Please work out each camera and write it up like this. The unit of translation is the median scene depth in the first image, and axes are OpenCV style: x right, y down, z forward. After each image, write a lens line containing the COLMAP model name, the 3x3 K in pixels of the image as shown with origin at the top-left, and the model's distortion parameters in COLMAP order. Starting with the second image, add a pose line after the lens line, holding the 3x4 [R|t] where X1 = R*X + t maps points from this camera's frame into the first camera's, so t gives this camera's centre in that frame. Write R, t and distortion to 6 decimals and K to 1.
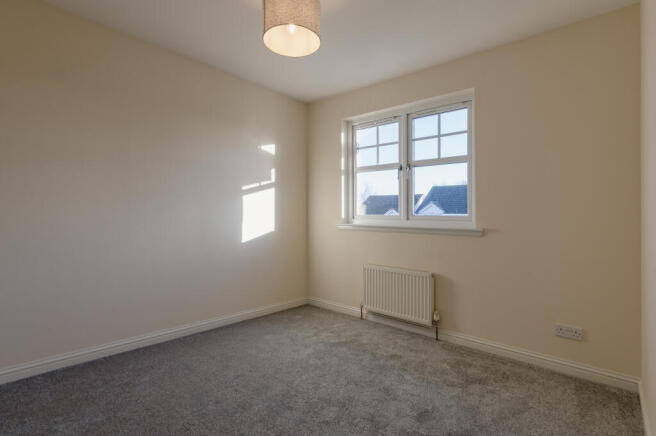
lens RADIAL K [[311.2, 0, 328.0], [0, 311.2, 218.0], [0, 0, 1]] dist [-0.000463, 0.000002]
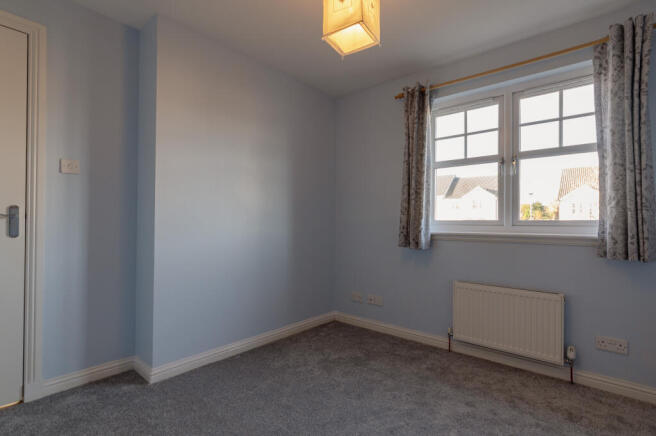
lens RADIAL K [[318.1, 0, 328.0], [0, 318.1, 218.0], [0, 0, 1]] dist [0.001248, 0.000044]
pose [[0.999779, -0.012030, 0.017256, -0.227564], [0.012355, 0.999745, -0.018889, -0.005275], [-0.017024, 0.019098, 0.999673, 0.199674]]
